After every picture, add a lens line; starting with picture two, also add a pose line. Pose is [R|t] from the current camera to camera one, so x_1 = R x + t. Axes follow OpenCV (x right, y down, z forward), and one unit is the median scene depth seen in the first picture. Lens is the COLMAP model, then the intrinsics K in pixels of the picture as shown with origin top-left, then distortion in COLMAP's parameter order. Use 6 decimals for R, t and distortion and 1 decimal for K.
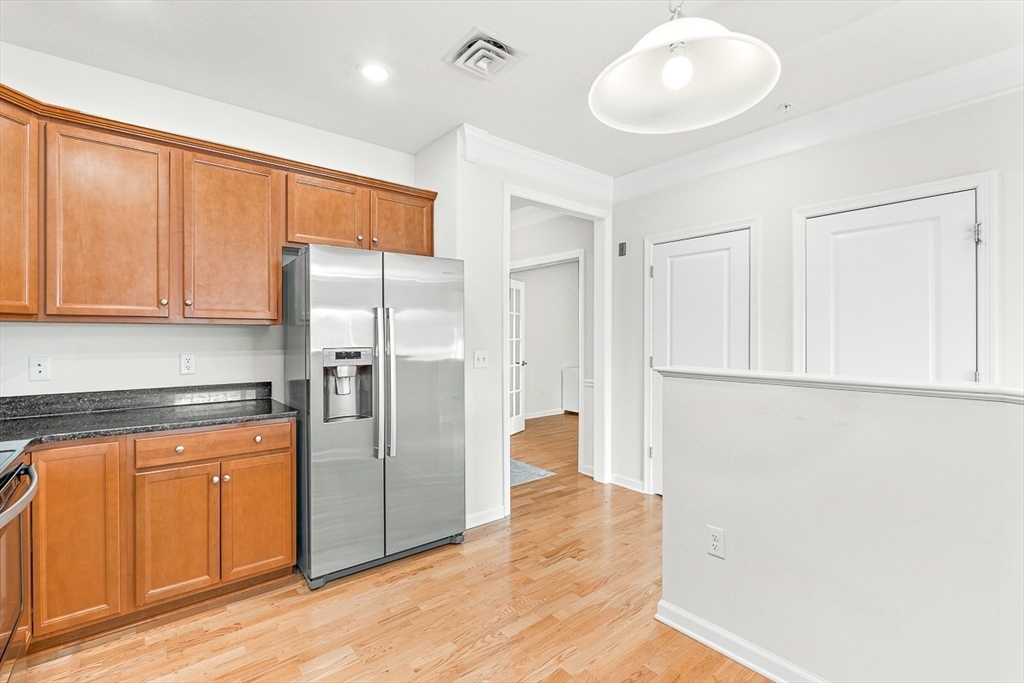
lens RADIAL K [[456.5, 0, 512.6], [0, 456.5, 336.7], [0, 0, 1]] dist [-0.000752, 0.000048]
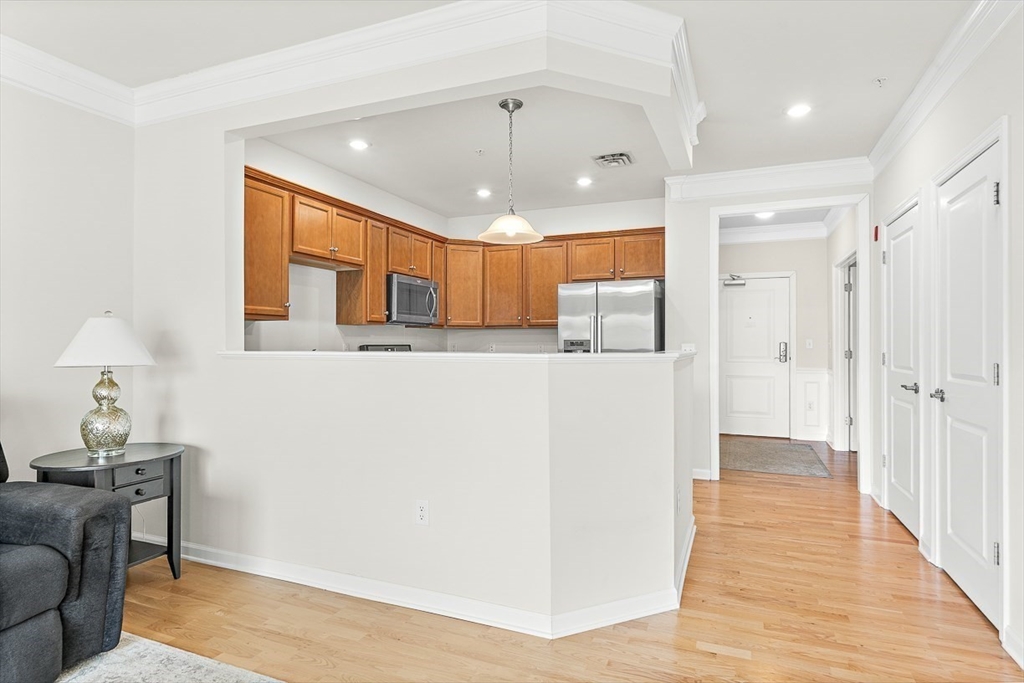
lens RADIAL K [[546.8, 0, 520.3], [0, 546.8, 338.4], [0, 0, 1]] dist [-0.001124, 0.000155]
pose [[0.479722, -0.008658, -0.877378, 1.396822], [-0.000657, 0.999947, -0.010227, 0.041718], [0.877420, 0.005482, 0.479691, -0.208193]]
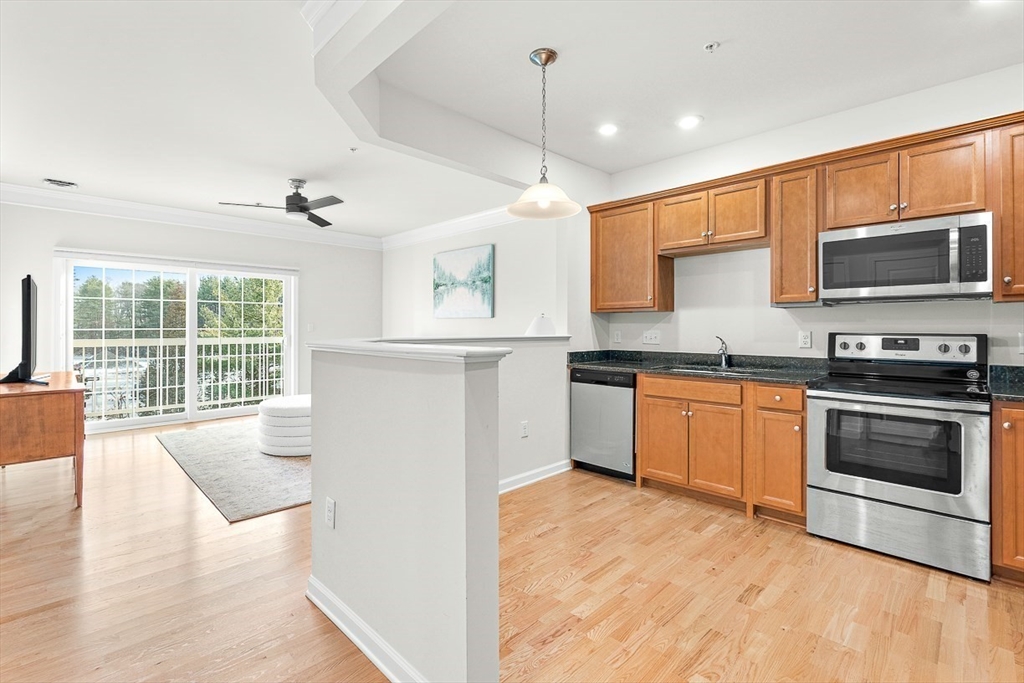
lens RADIAL K [[466.3, 0, 516.5], [0, 466.3, 326.3], [0, 0, 1]] dist [0.002914, -0.000819]
pose [[-0.995218, -0.002104, -0.097656, 0.321523], [-0.001778, 0.999993, -0.003426, 0.032433], [0.097663, -0.003236, -0.995214, 1.470721]]
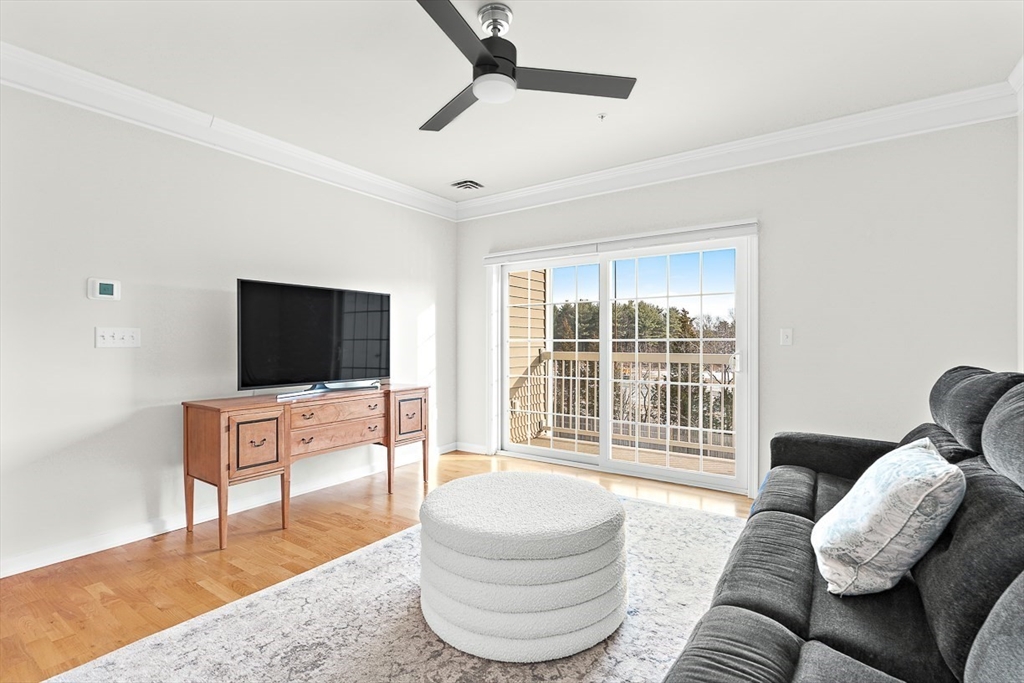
lens RADIAL K [[483.7, 0, 512.0], [0, 483.7, 341.5], [0, 0, 1]] dist [0.016272, -0.000063]
pose [[-0.263642, 0.001406, 0.964620, 0.136390], [-0.001910, 0.999996, -0.001980, 0.049480], [-0.964619, -0.002364, -0.263638, -0.324528]]
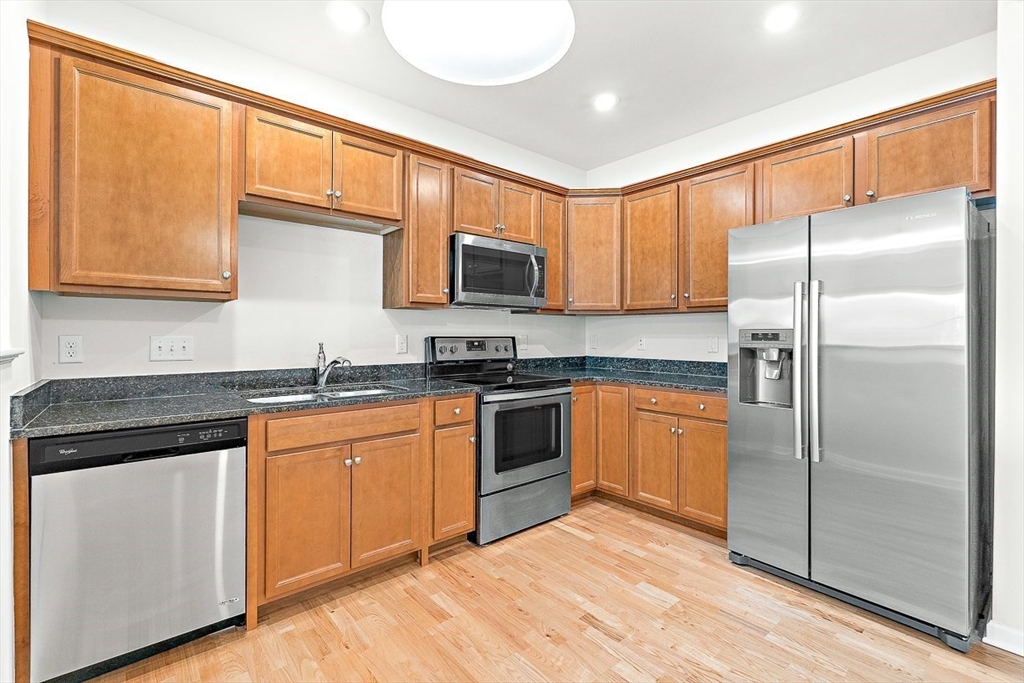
lens RADIAL K [[455.6, 0, 513.0], [0, 455.6, 332.7], [0, 0, 1]] dist [-0.001522, 0.000004]
pose [[0.023076, -0.002480, -0.999731, 0.567653], [-0.003969, 0.999989, -0.002572, 0.036944], [0.999726, 0.004028, 0.023066, 0.459652]]
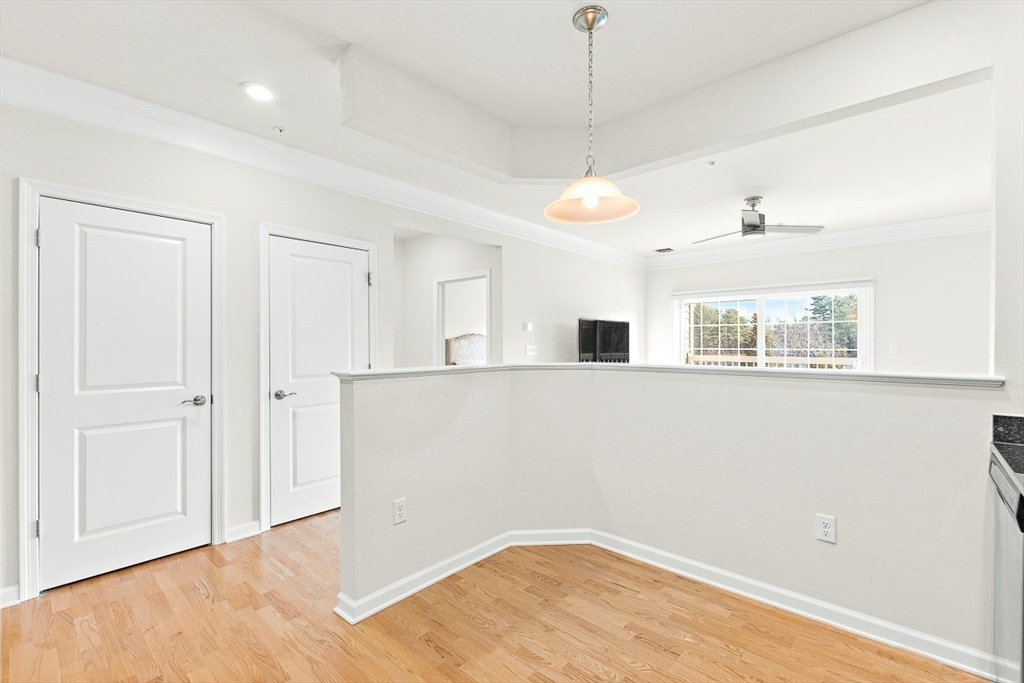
lens RADIAL K [[450.0, 0, 508.9], [0, 450.0, 343.3], [0, 0, 1]] dist [-0.001846, -0.000155]
pose [[-0.140576, 0.000853, 0.990070, -0.615423], [0.002226, 0.999997, -0.000546, 0.004904], [-0.990067, 0.002127, -0.140578, 0.697999]]
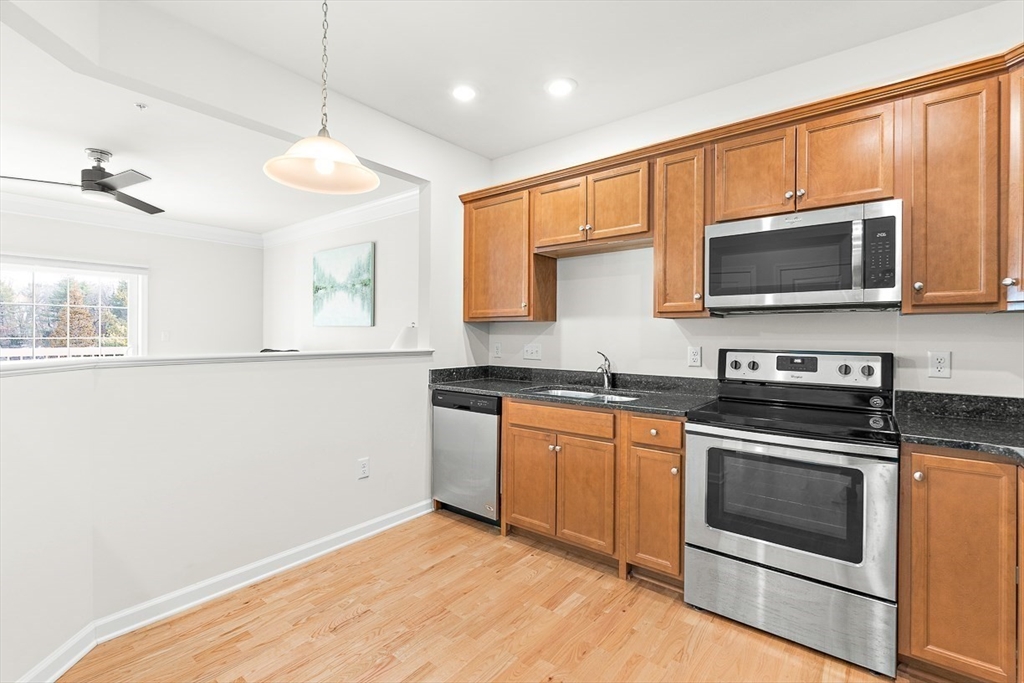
lens RADIAL K [[456.5, 0, 512.6], [0, 456.5, 336.7], [0, 0, 1]] dist [-0.000752, 0.000048]
pose [[-0.978818, -0.005789, -0.204651, 0.014902], [-0.006584, 0.999973, 0.003200, 0.016049], [0.204627, 0.004479, -0.978830, 1.199726]]
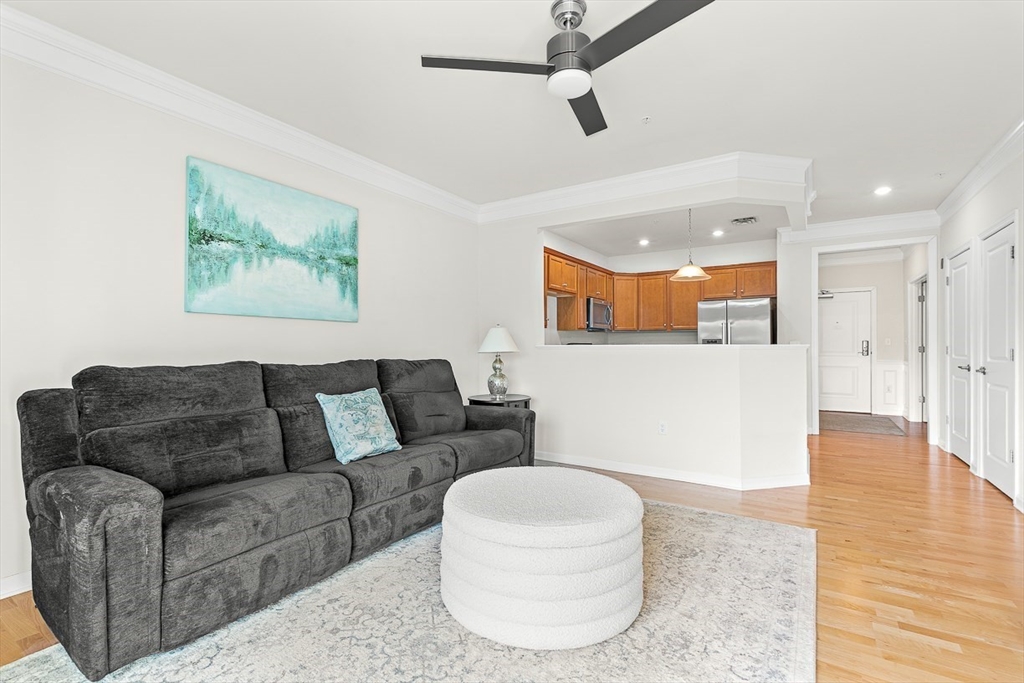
lens RADIAL K [[463.1, 0, 516.3], [0, 463.1, 344.4], [0, 0, 1]] dist [0.000440, 0.000578]
pose [[0.310210, -0.003614, -0.950661, 1.835151], [0.003812, 0.999989, -0.002557, 0.058361], [0.950660, -0.002831, 0.310221, -0.904399]]
